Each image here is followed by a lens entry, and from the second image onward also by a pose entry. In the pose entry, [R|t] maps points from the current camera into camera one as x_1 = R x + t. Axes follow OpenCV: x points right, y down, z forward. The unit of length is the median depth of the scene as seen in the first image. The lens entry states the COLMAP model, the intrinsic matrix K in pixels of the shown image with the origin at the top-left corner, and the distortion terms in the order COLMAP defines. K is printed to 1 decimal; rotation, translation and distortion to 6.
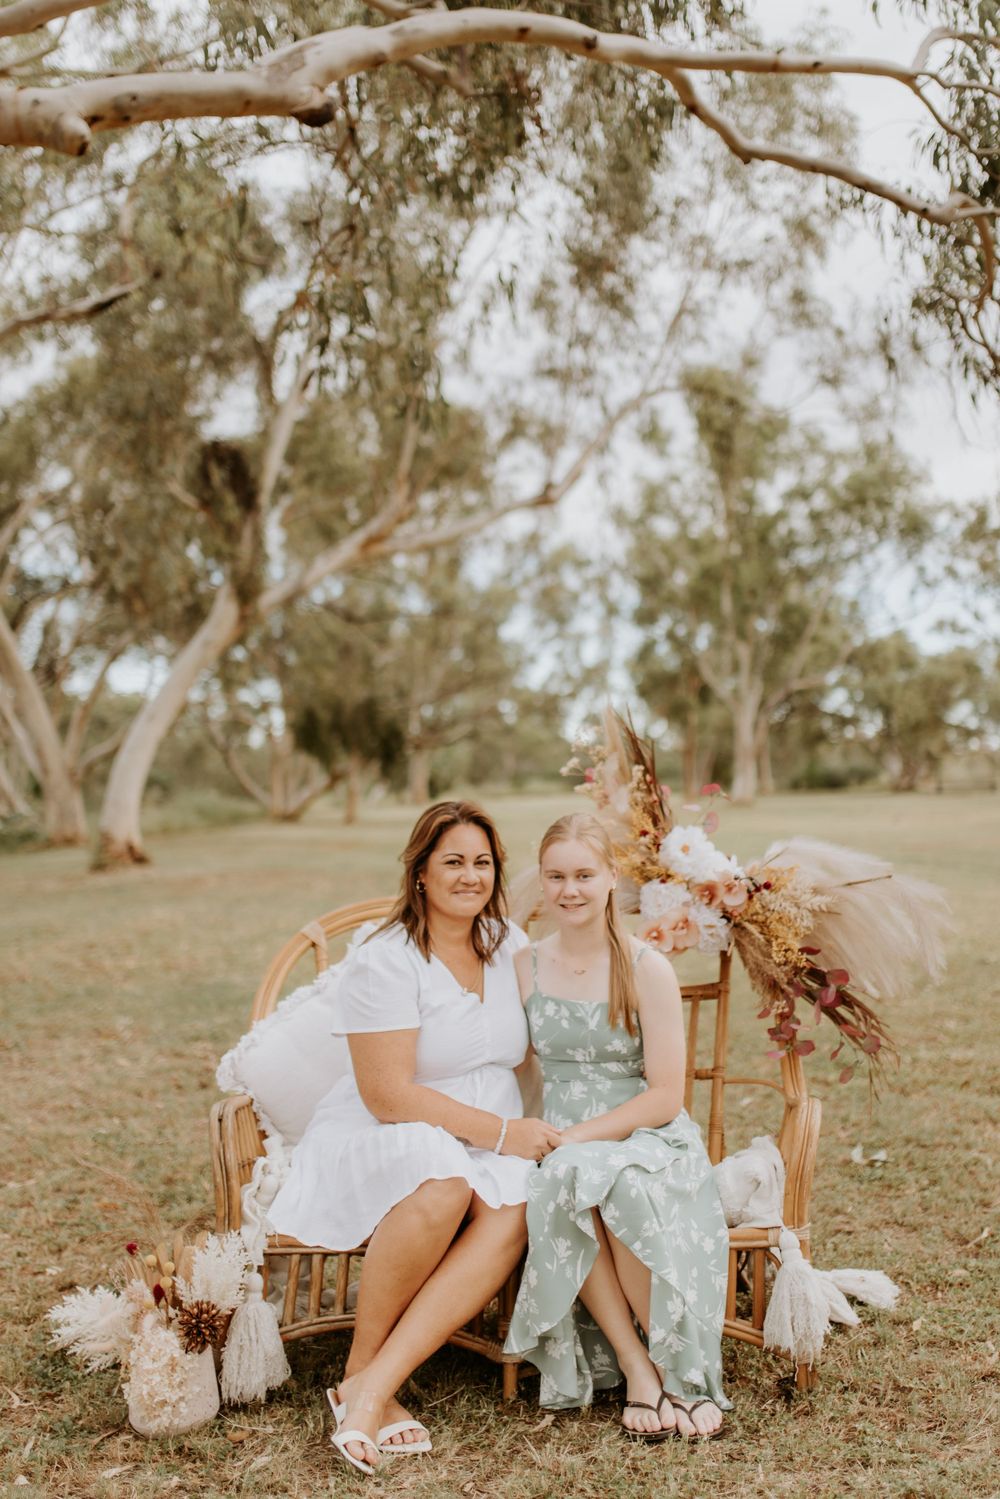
lens RADIAL K [[1662.8, 0, 543.3], [0, 1662.8, 678.5], [0, 0, 1]] dist [0.001585, -0.005259]
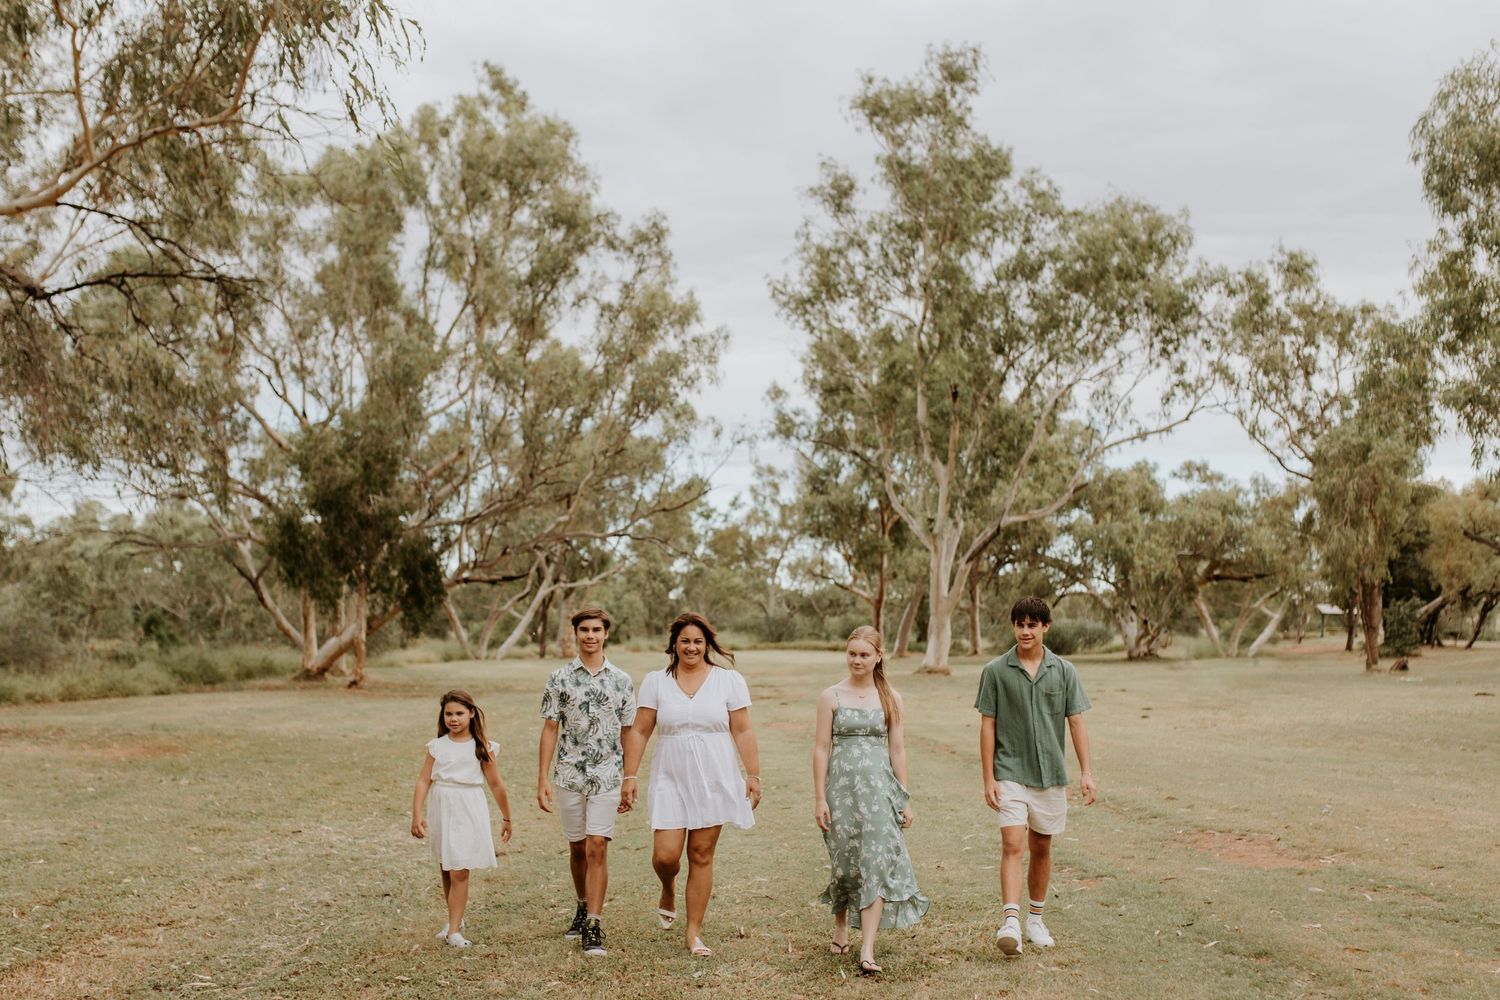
lens RADIAL K [[1517.2, 0, 745.0], [0, 1517.2, 593.0], [0, 0, 1]] dist [0.005272, 0.011039]
pose [[0.999068, 0.028593, -0.032329, 0.575291], [-0.027356, 0.998901, 0.038056, 0.155020], [0.033381, -0.037136, 0.998753, 3.182225]]
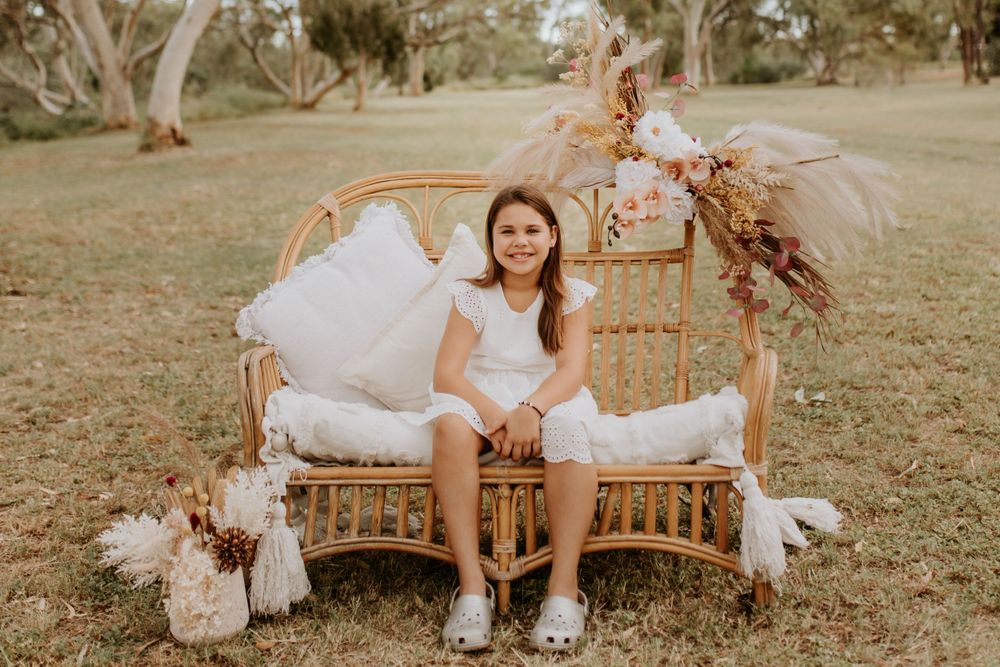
lens RADIAL K [[1403.4, 0, 506.9], [0, 1403.4, 40.3], [0, 0, 1]] dist [-0.005198, 0.012080]
pose [[0.999952, -0.000468, -0.009796, -0.004591], [0.000823, 0.999341, 0.036300, 0.003704], [0.009773, -0.036306, 0.999293, 0.030159]]
